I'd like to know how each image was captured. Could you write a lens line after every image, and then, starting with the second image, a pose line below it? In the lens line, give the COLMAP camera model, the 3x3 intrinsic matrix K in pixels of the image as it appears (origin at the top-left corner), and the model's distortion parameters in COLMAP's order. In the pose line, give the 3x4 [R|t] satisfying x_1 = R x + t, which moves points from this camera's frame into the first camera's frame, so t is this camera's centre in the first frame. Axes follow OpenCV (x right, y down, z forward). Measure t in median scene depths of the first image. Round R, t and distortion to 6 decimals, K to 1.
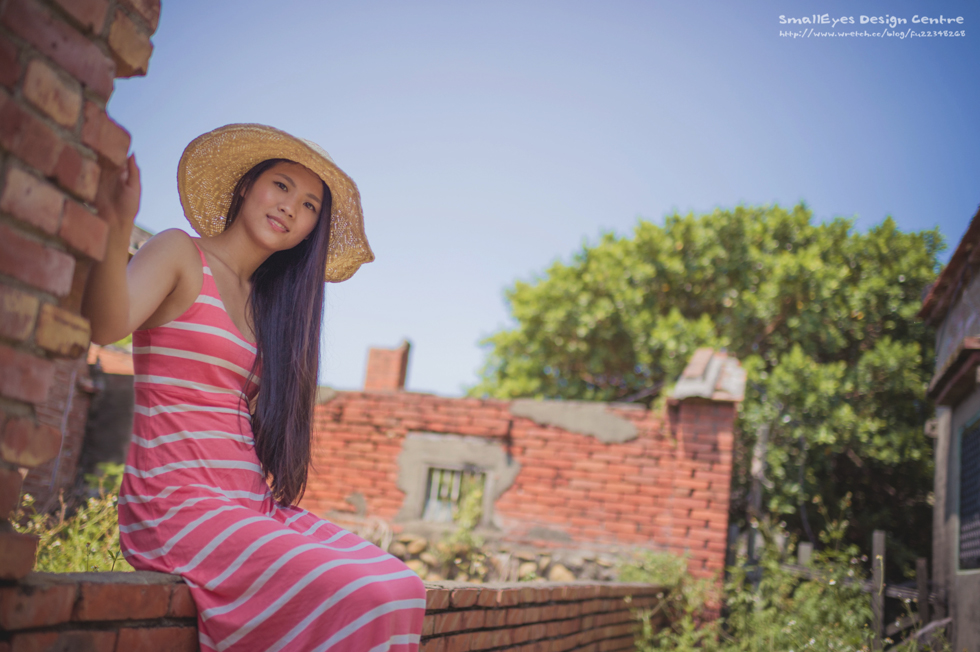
lens RADIAL K [[1026.5, 0, 490.0], [0, 1026.5, 326.0], [0, 0, 1]] dist [-0.011521, -0.005575]
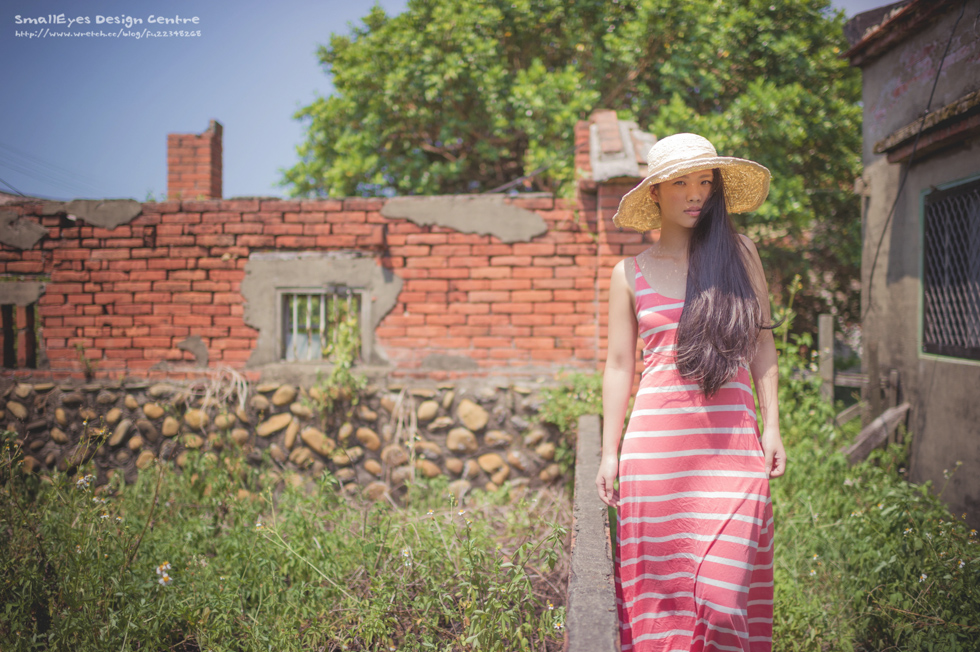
lens RADIAL K [[1026.5, 0, 490.0], [0, 1026.5, 326.0], [0, 0, 1]] dist [-0.011521, -0.005575]
pose [[0.971712, -0.116558, 0.205403, -0.071034], [0.063791, 0.966935, 0.246918, -0.021339], [-0.227392, -0.226830, 0.947017, 0.224394]]
